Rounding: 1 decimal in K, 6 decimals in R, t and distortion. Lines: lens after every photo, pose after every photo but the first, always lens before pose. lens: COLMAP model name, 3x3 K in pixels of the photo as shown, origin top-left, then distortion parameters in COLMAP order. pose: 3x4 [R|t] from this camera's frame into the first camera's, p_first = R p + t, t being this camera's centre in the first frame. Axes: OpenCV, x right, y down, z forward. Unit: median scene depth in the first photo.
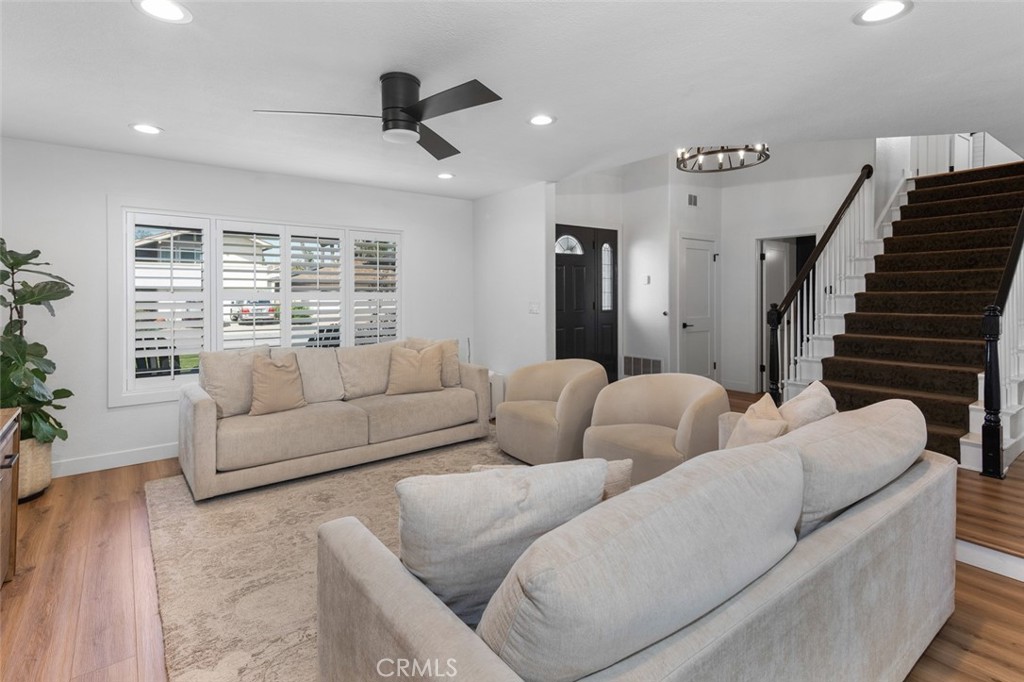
lens RADIAL K [[501.4, 0, 504.7], [0, 501.4, 303.2], [0, 0, 1]] dist [0.028163, -0.001946]
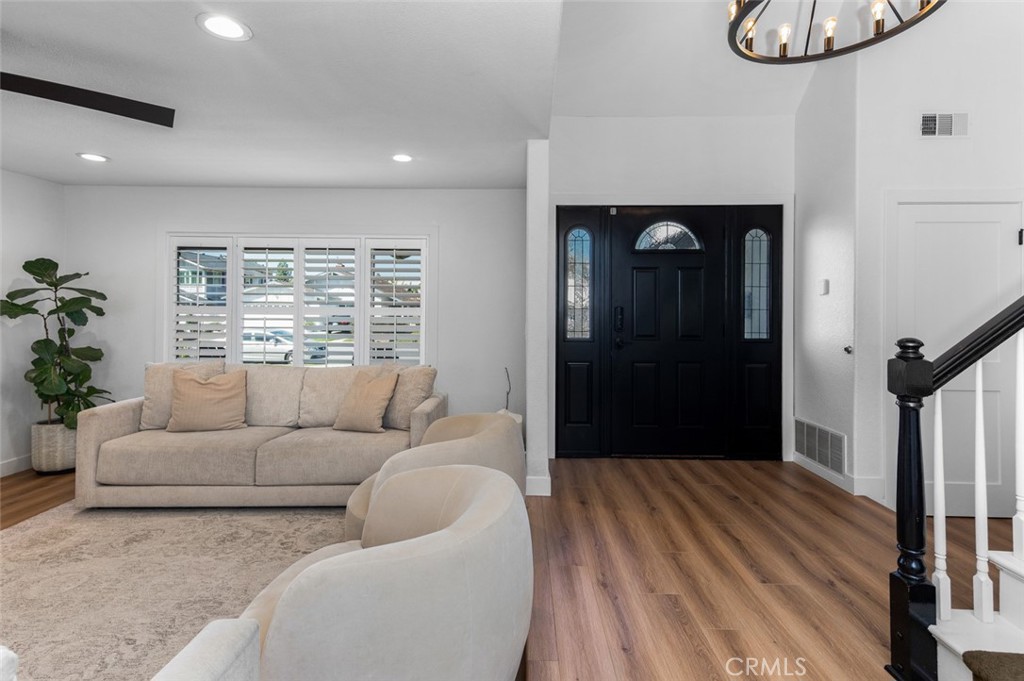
lens RADIAL K [[501.4, 0, 513.2], [0, 501.4, 311.7], [0, 0, 1]] dist [0.028163, -0.001946]
pose [[0.789870, 0.007172, -0.613233, 0.511102], [-0.019021, 0.999737, -0.012808, -0.008201], [0.612980, 0.021781, 0.789798, 0.503651]]
